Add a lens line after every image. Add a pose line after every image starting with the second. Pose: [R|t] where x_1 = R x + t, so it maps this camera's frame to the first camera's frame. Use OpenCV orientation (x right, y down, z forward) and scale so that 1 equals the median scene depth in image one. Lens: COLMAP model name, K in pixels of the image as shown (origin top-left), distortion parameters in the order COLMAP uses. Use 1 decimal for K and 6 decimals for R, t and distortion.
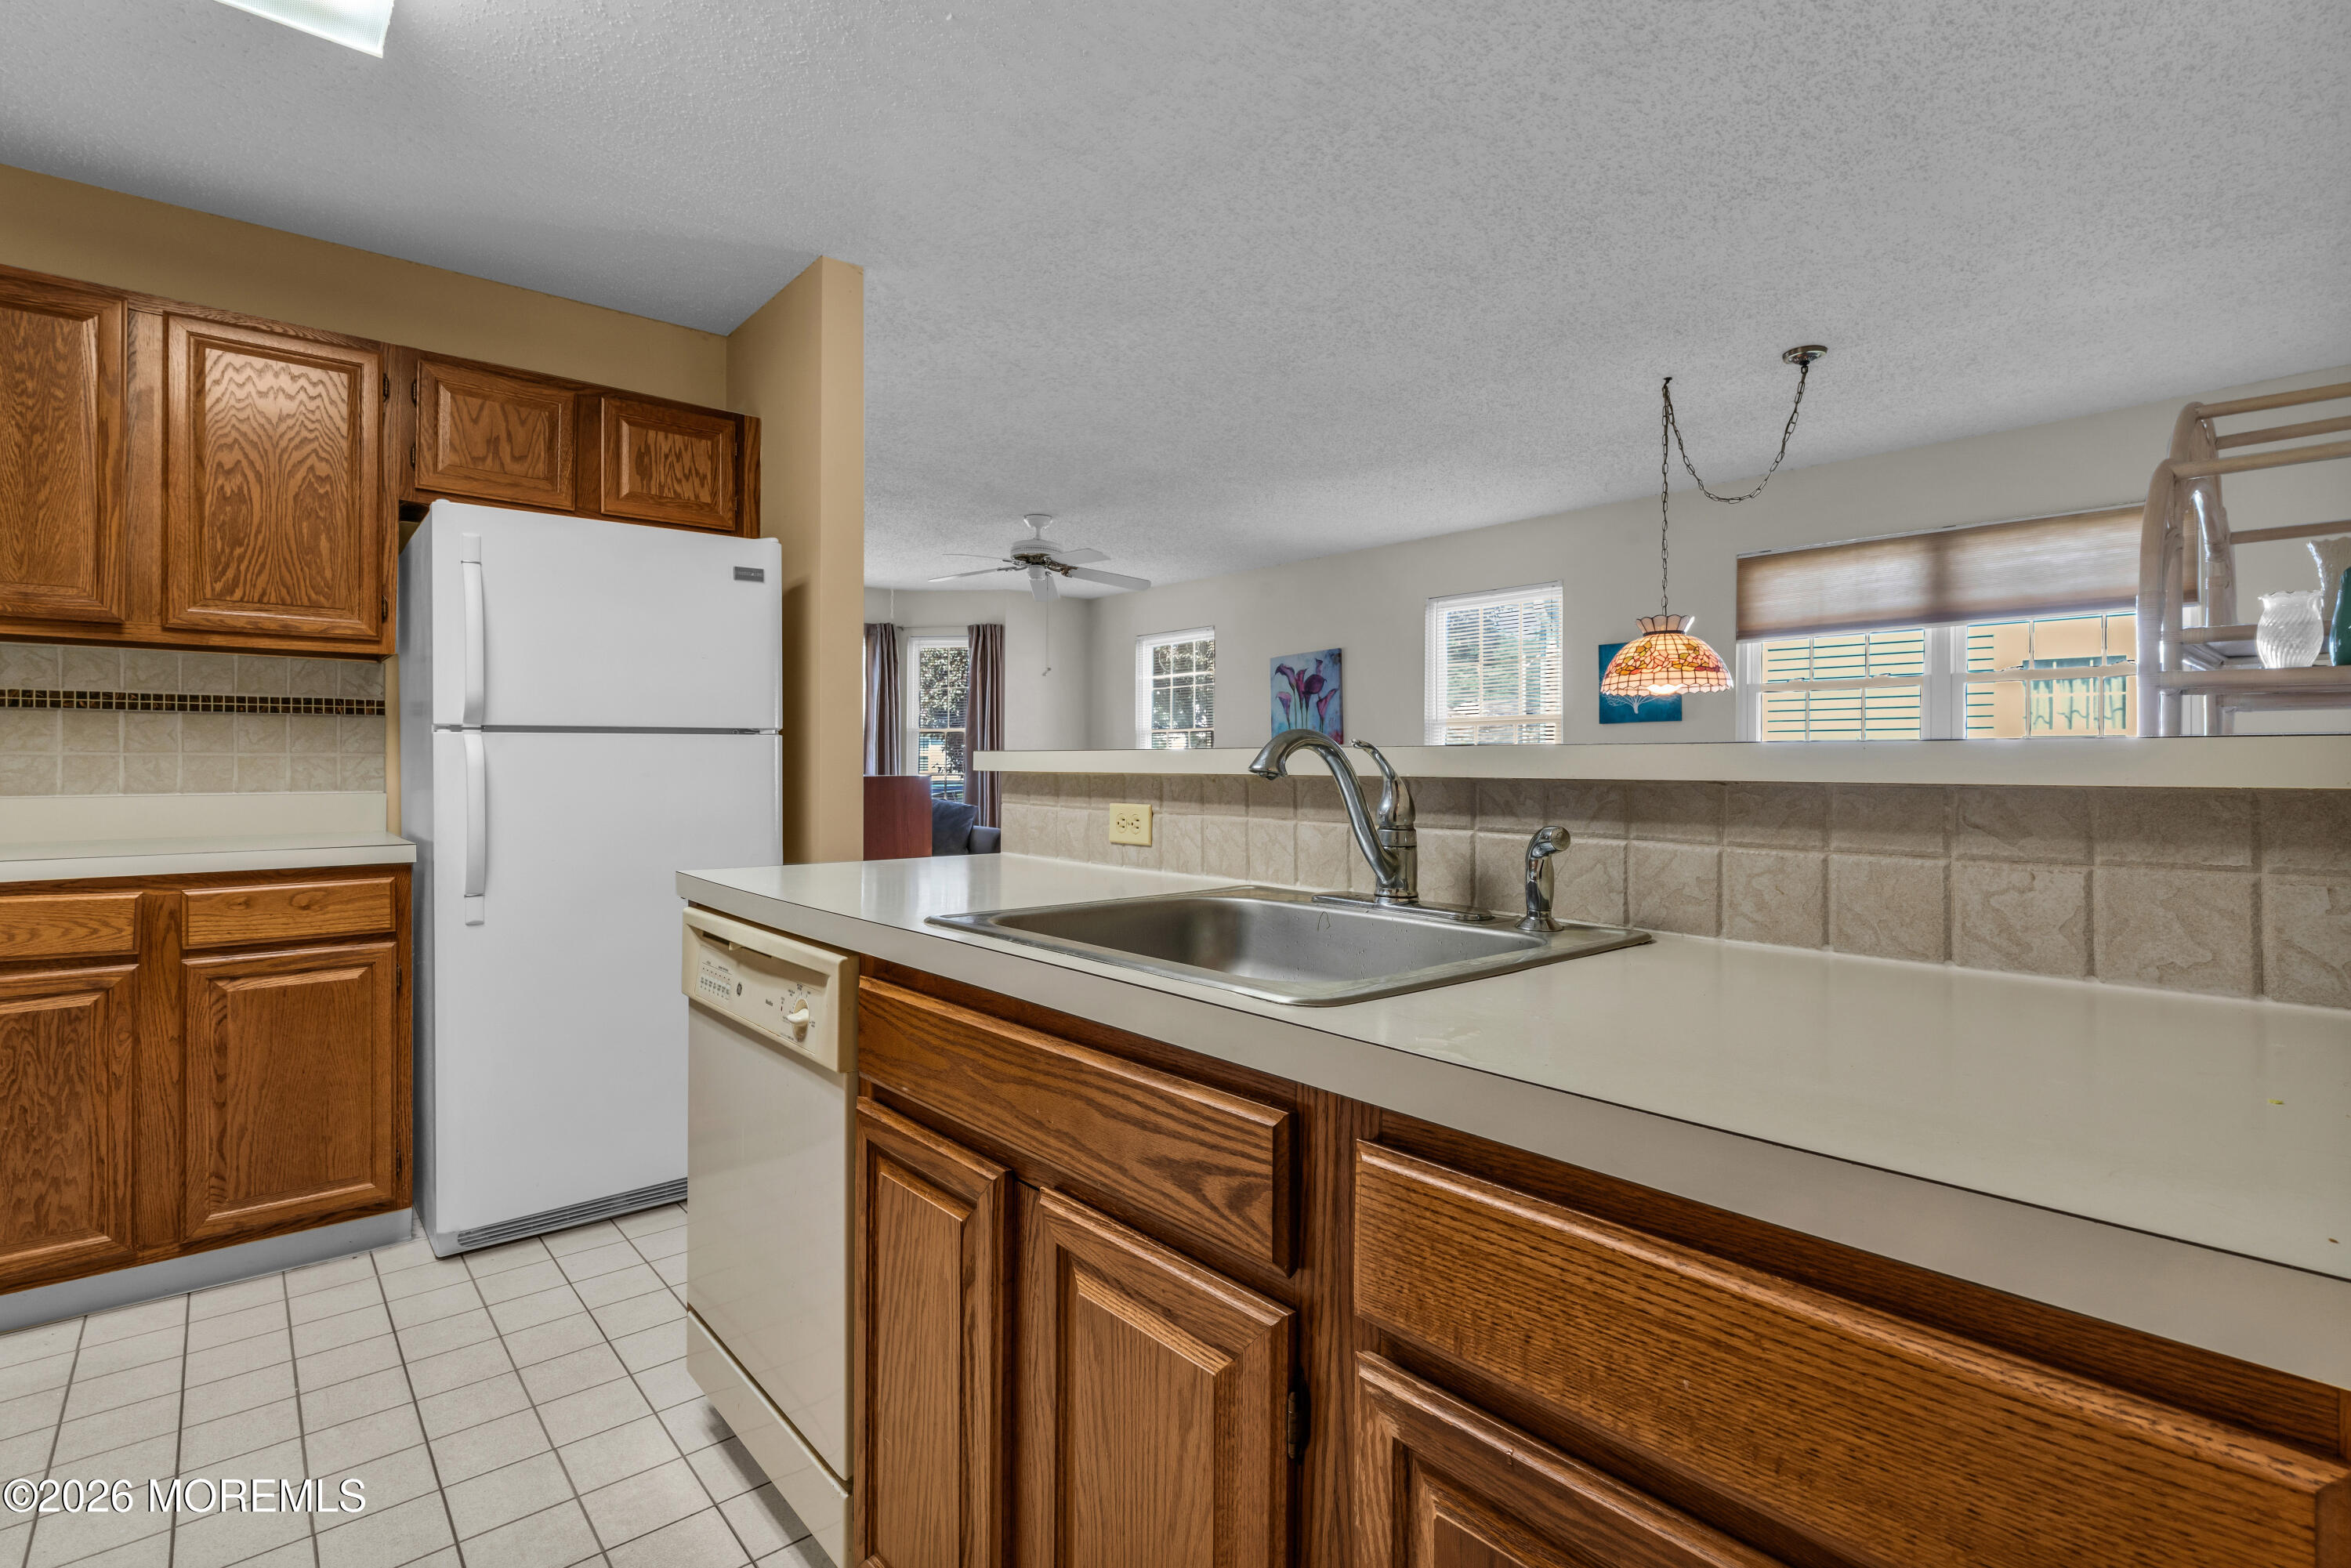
lens RADIAL K [[1110.9, 0, 1168.8], [0, 1110.9, 765.9], [0, 0, 1]] dist [0.001667, -0.000696]
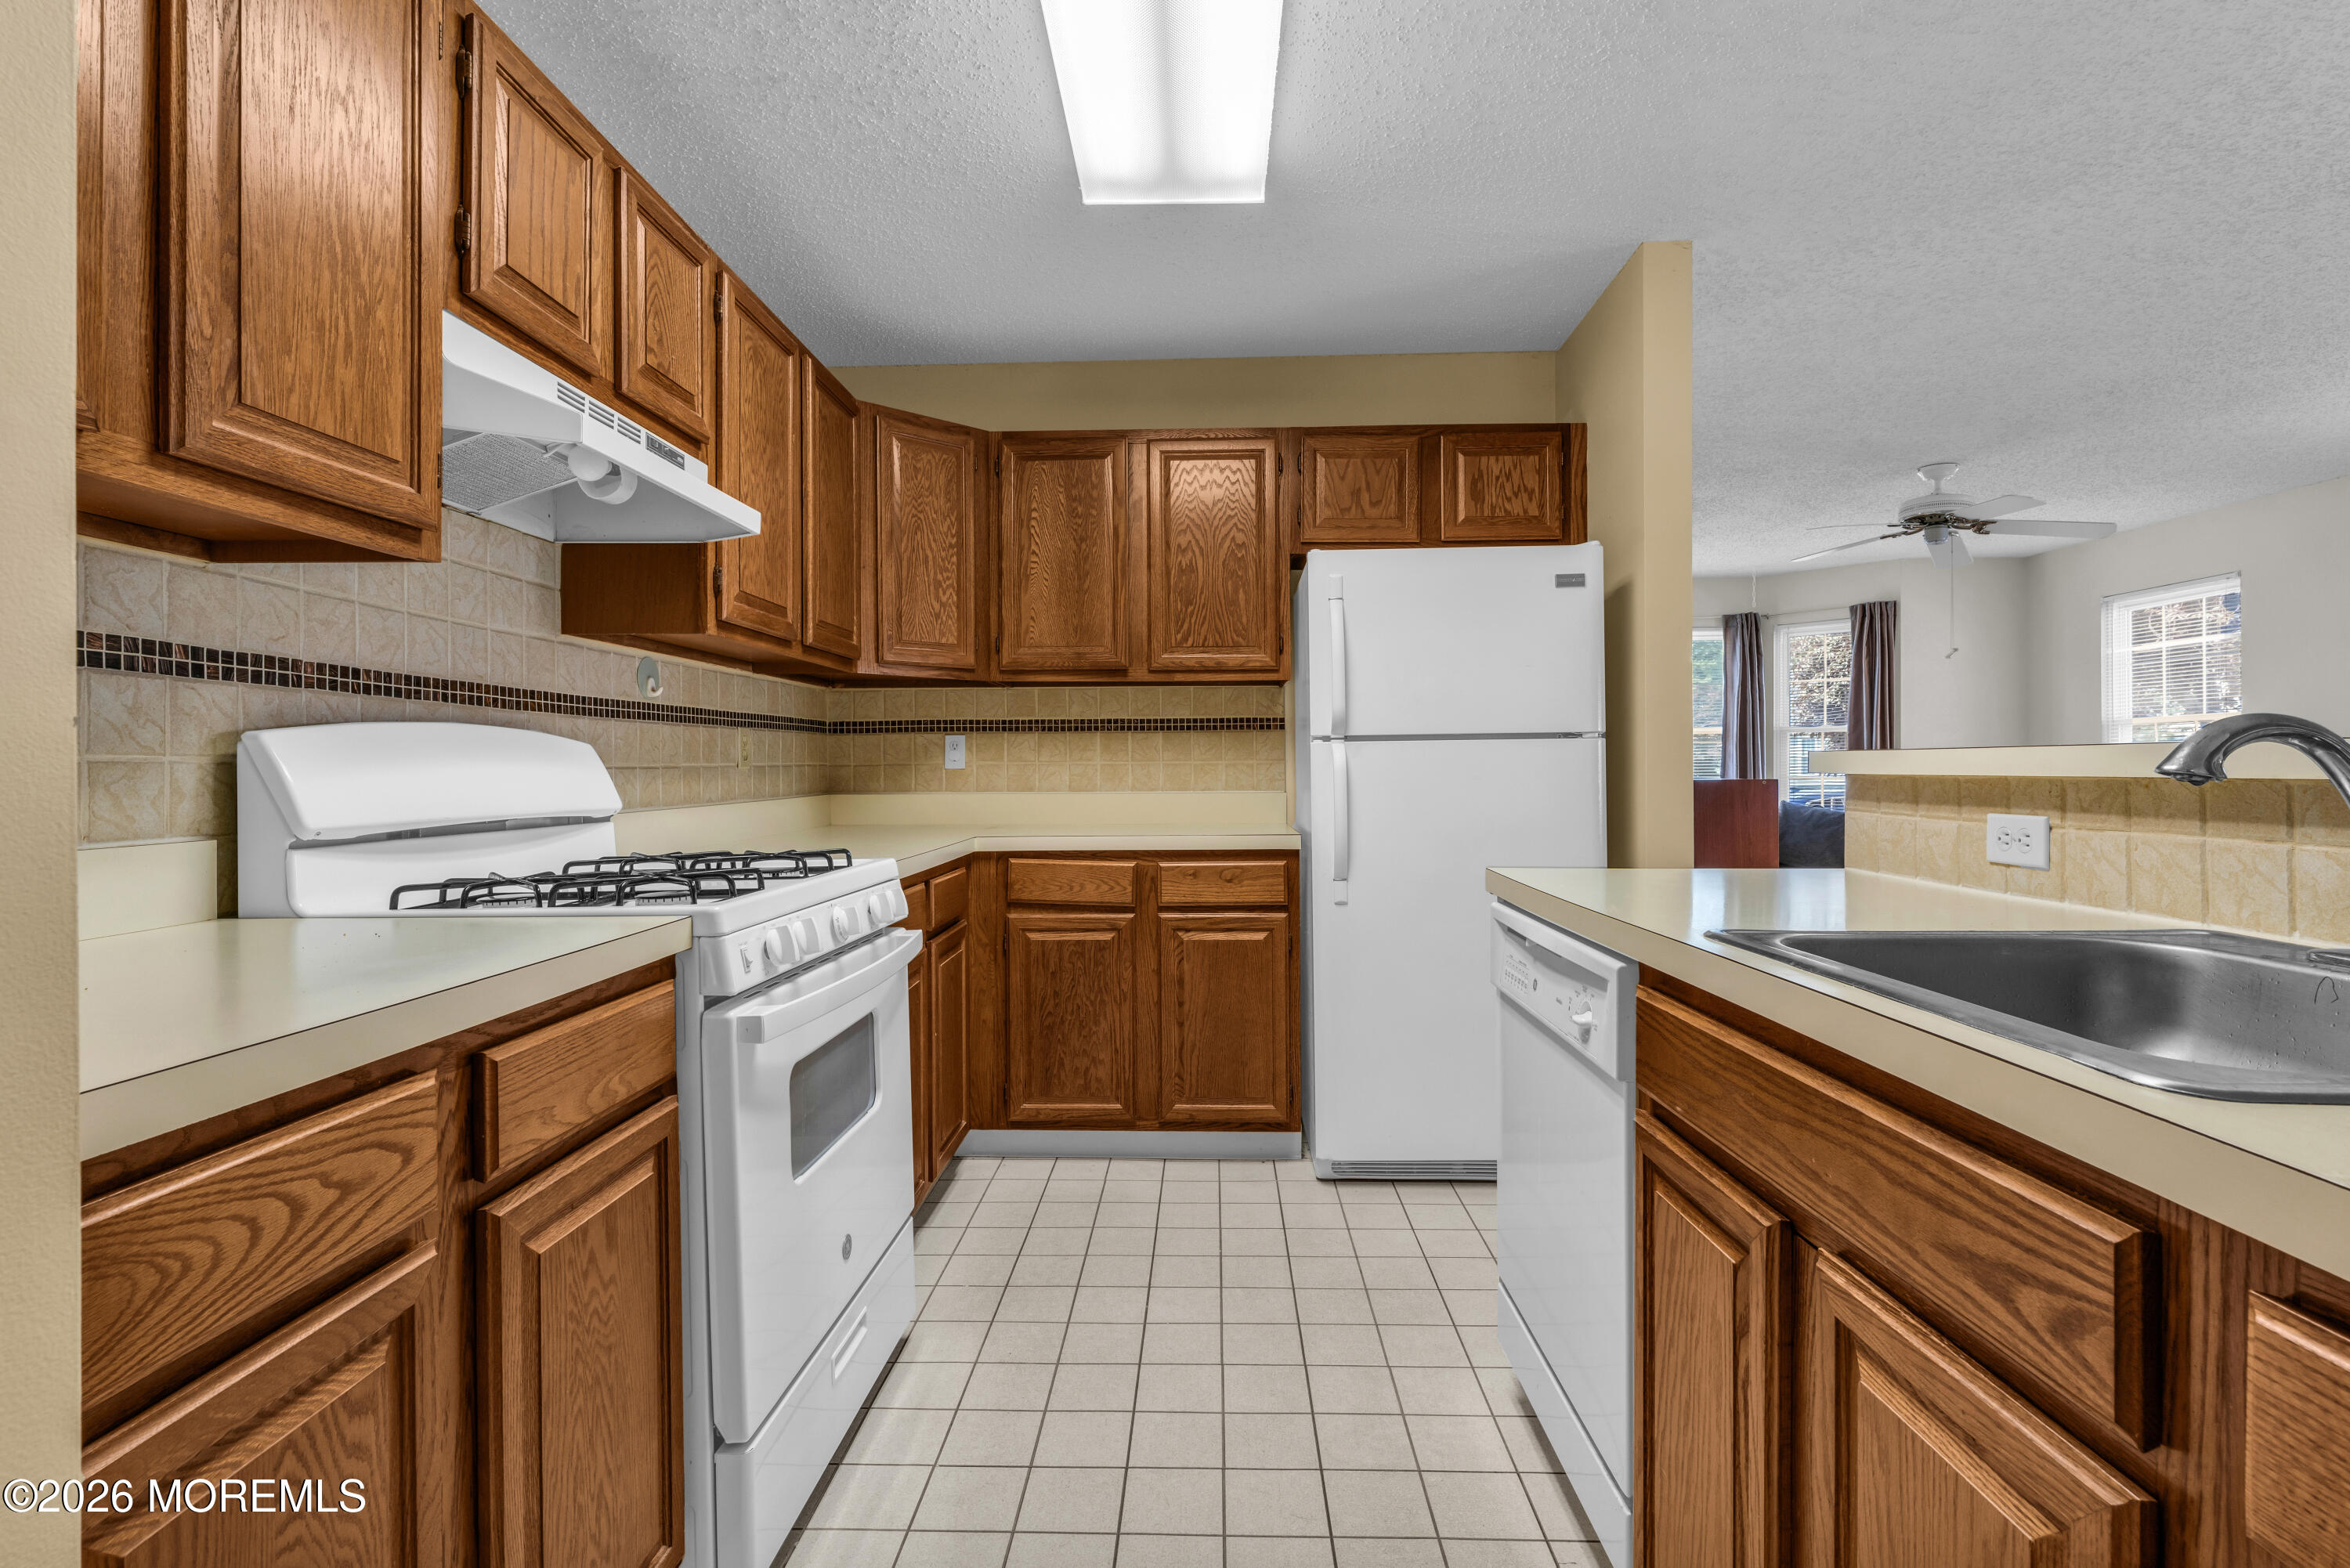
lens RADIAL K [[1113.5, 0, 1171.2], [0, 1113.5, 773.8], [0, 0, 1]] dist [0.000490, -0.000462]
pose [[0.738447, -0.001581, -0.674310, 0.039882], [0.004158, 0.999989, 0.002209, 0.000330], [0.674299, -0.004435, 0.738445, 0.003087]]
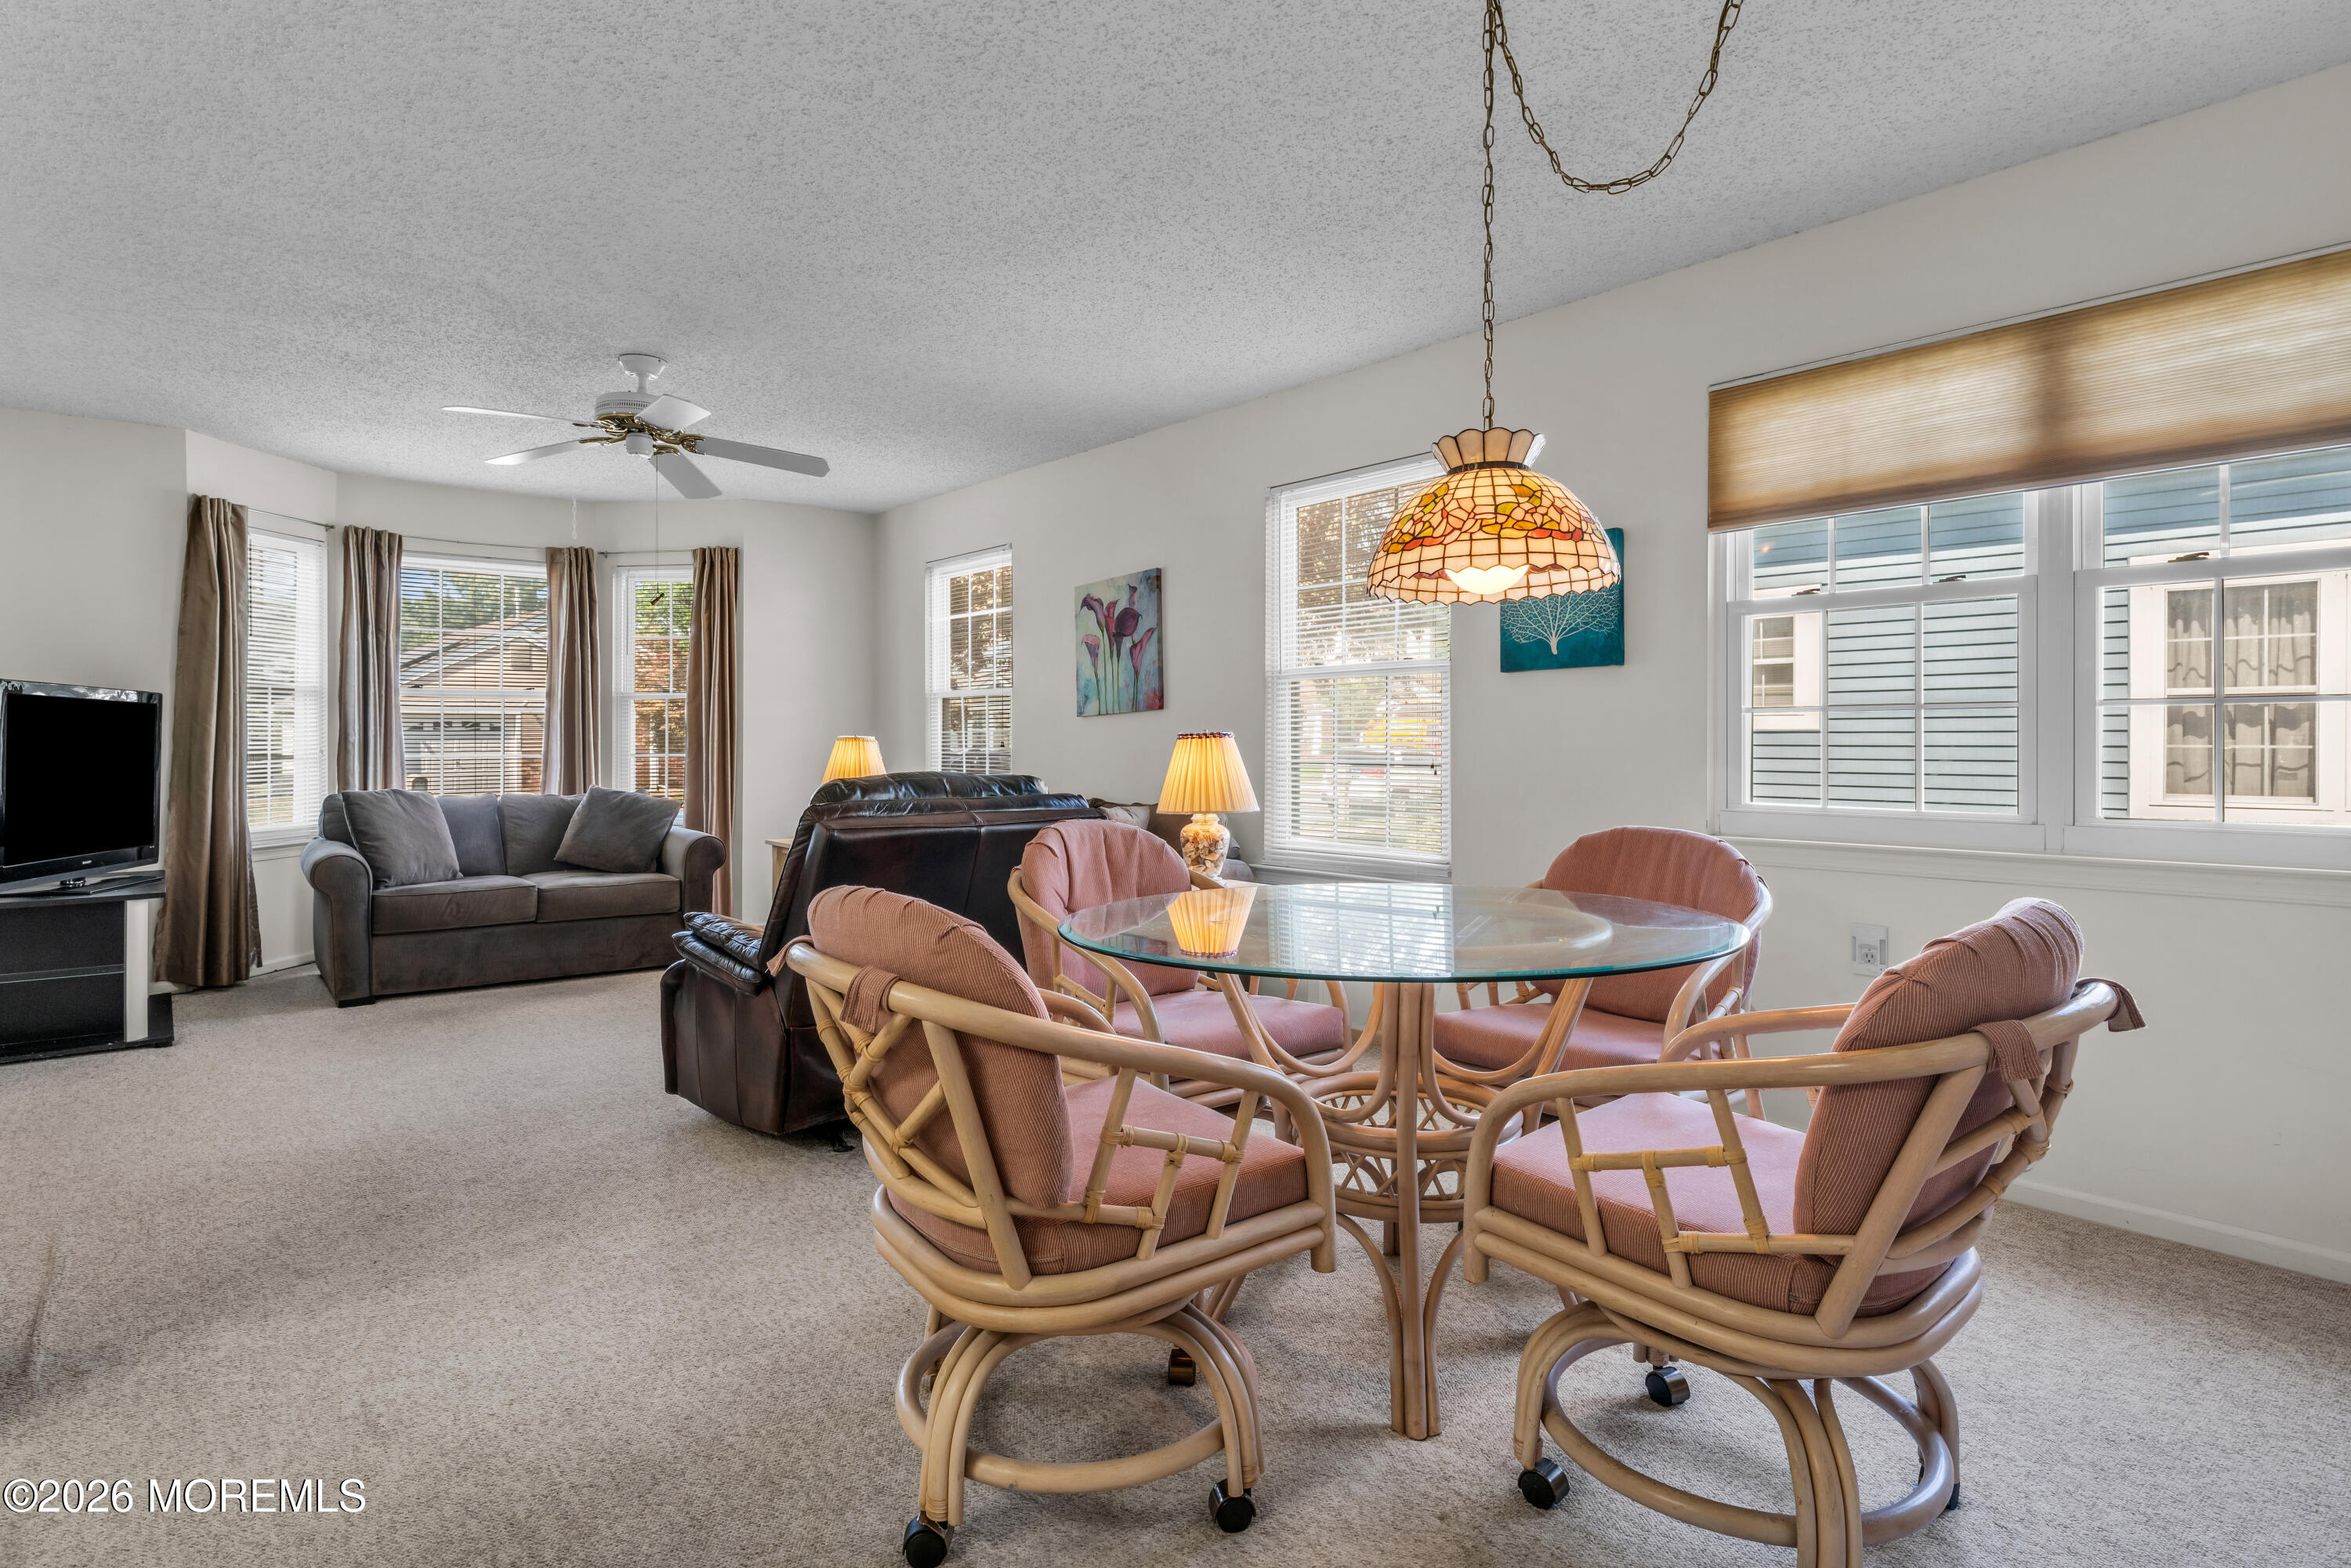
lens RADIAL K [[1239.5, 0, 1156.6], [0, 1239.5, 739.6], [0, 0, 1]] dist [0.000310, 0.000786]
pose [[0.999786, -0.005459, -0.019977, 0.394619], [0.005436, 0.999984, -0.001230, -0.000446], [0.019983, 0.001121, 0.999800, 0.570583]]
